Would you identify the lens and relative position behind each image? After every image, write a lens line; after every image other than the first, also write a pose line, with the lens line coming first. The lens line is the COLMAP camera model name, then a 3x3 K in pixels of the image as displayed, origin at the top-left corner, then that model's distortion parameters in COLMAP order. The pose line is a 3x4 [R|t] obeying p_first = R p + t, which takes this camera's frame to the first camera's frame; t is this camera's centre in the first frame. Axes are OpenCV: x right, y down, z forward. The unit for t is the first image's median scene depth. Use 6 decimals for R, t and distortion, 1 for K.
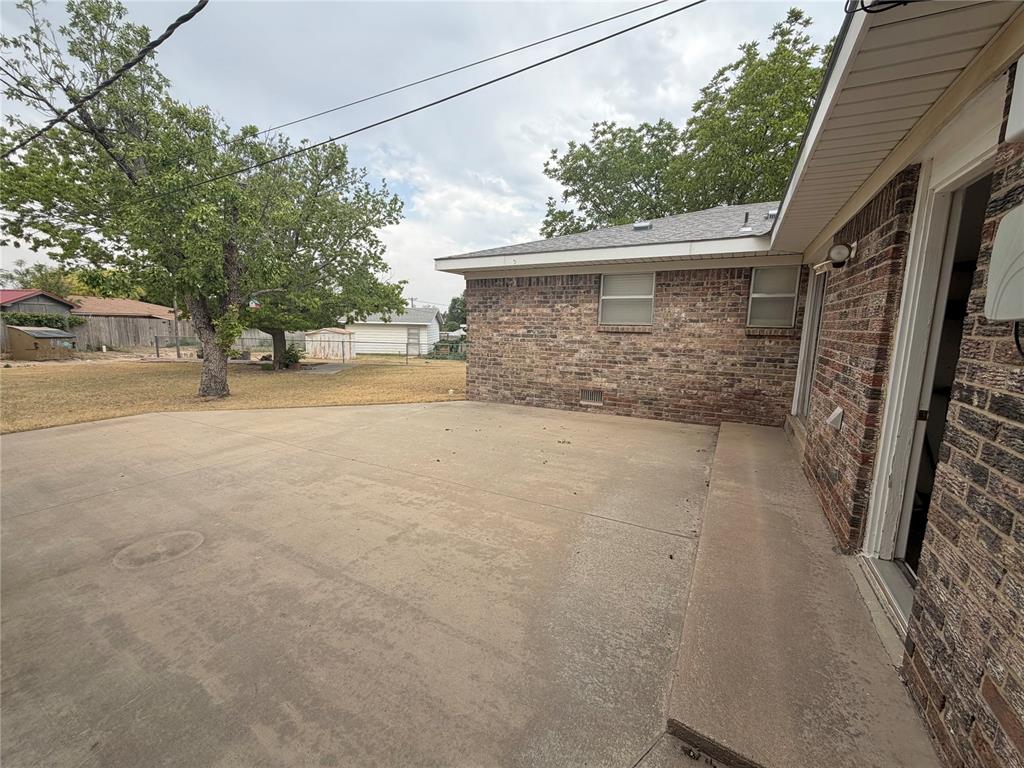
lens RADIAL K [[408.7, 0, 511.1], [0, 408.7, 382.1], [0, 0, 1]] dist [-0.000454, 0.000301]
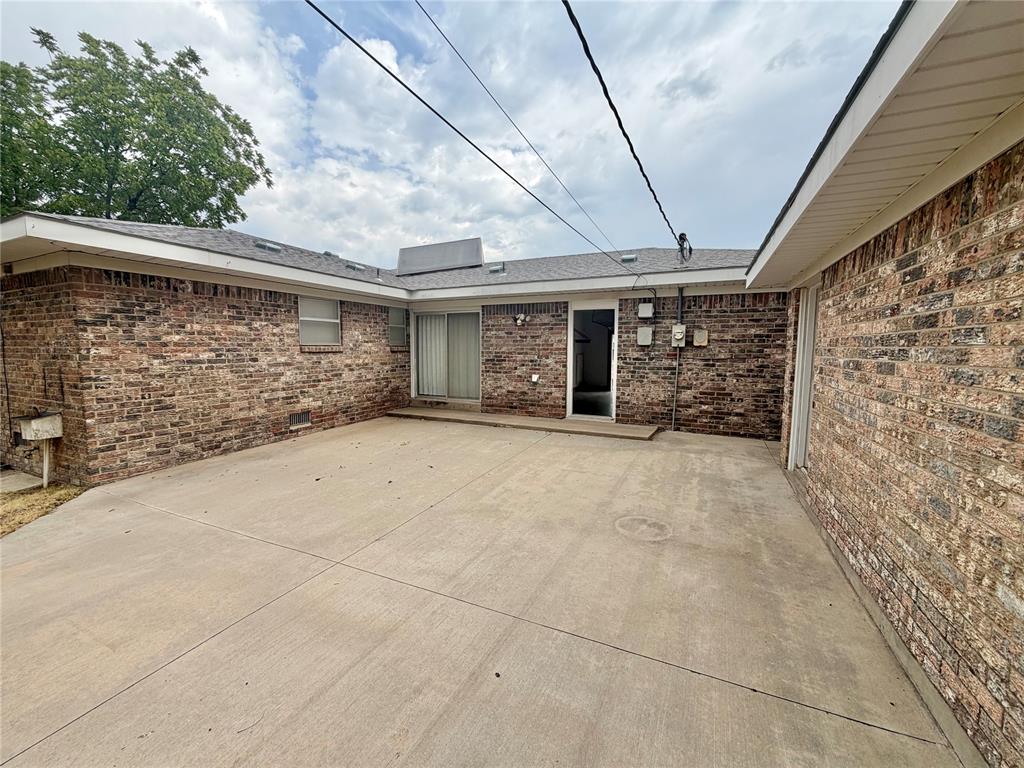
lens RADIAL K [[408.7, 0, 511.1], [0, 408.7, 382.1], [0, 0, 1]] dist [-0.000454, 0.000301]
pose [[-0.068555, -0.102534, 0.992364, -0.844413], [0.137674, 0.984215, 0.111203, -0.096319], [-0.988102, 0.144247, -0.053357, 0.582752]]
